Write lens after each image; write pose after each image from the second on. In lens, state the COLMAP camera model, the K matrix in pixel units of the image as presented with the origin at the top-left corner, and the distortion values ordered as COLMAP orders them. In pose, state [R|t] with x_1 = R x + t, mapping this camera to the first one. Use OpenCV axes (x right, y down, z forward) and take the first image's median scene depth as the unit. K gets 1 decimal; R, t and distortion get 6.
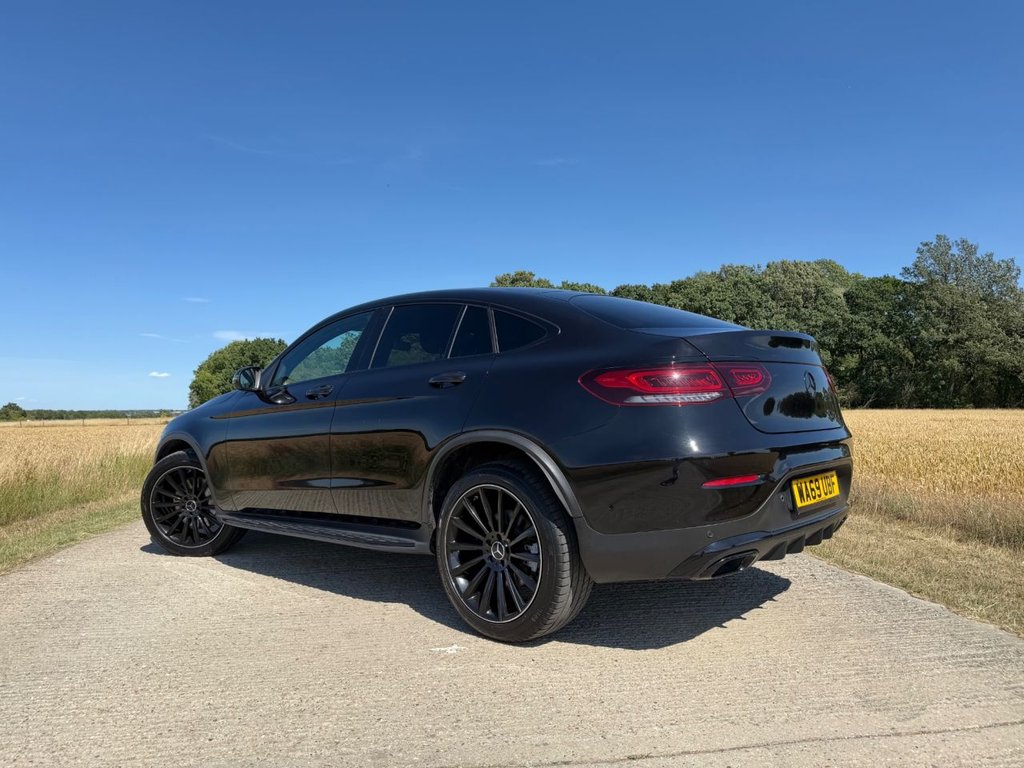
lens RADIAL K [[750.4, 0, 511.8], [0, 750.4, 381.9], [0, 0, 1]] dist [0.034706, -0.046901]
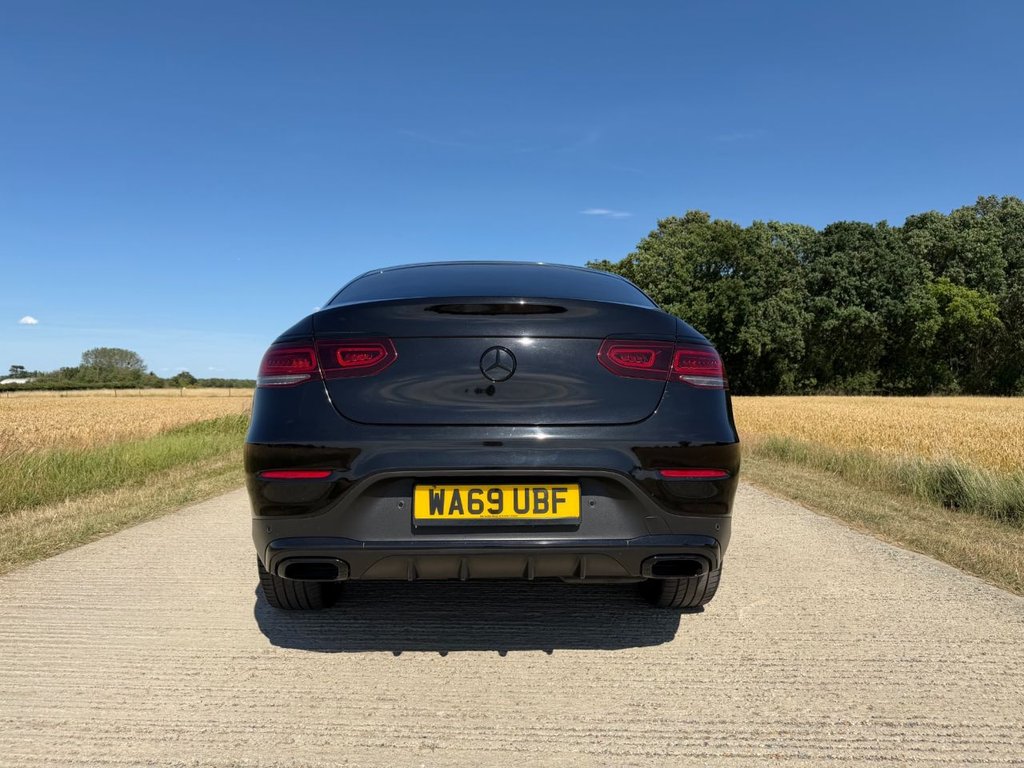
lens RADIAL K [[750.4, 0, 512.8], [0, 750.4, 388.0], [0, 0, 1]] dist [0.034706, -0.046901]
pose [[0.982293, 0.020620, -0.186211, -0.469549], [-0.013172, 0.999066, 0.041149, 0.150011], [0.186886, -0.037967, 0.981648, 4.265004]]
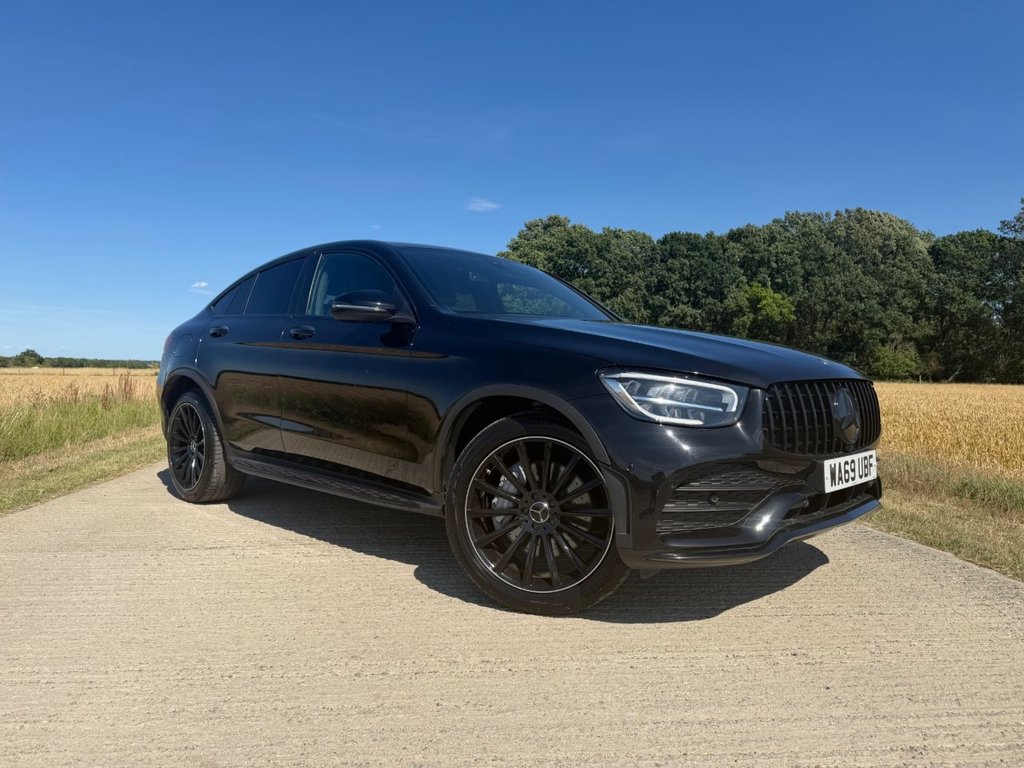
lens RADIAL K [[750.4, 0, 516.6], [0, 750.4, 373.9], [0, 0, 1]] dist [0.034706, -0.046901]
pose [[0.999378, 0.029677, -0.019049, -0.235882], [-0.028878, 0.998744, 0.040941, 0.086737], [0.020240, -0.040366, 0.998980, 2.375312]]
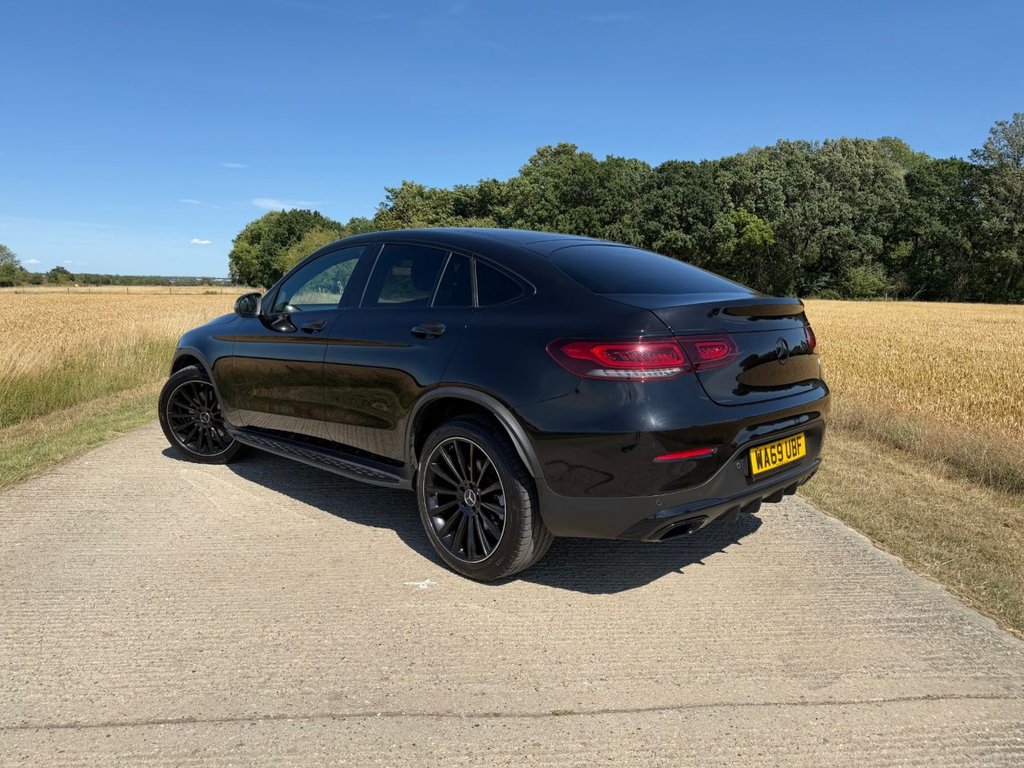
lens RADIAL K [[750.4, 0, 508.3], [0, 750.4, 390.7], [0, 0, 1]] dist [0.034706, -0.046901]
pose [[0.998106, 0.036394, -0.049597, 0.049121], [-0.027291, 0.984506, 0.173213, -0.065251], [0.055132, -0.171531, 0.983635, -0.010639]]
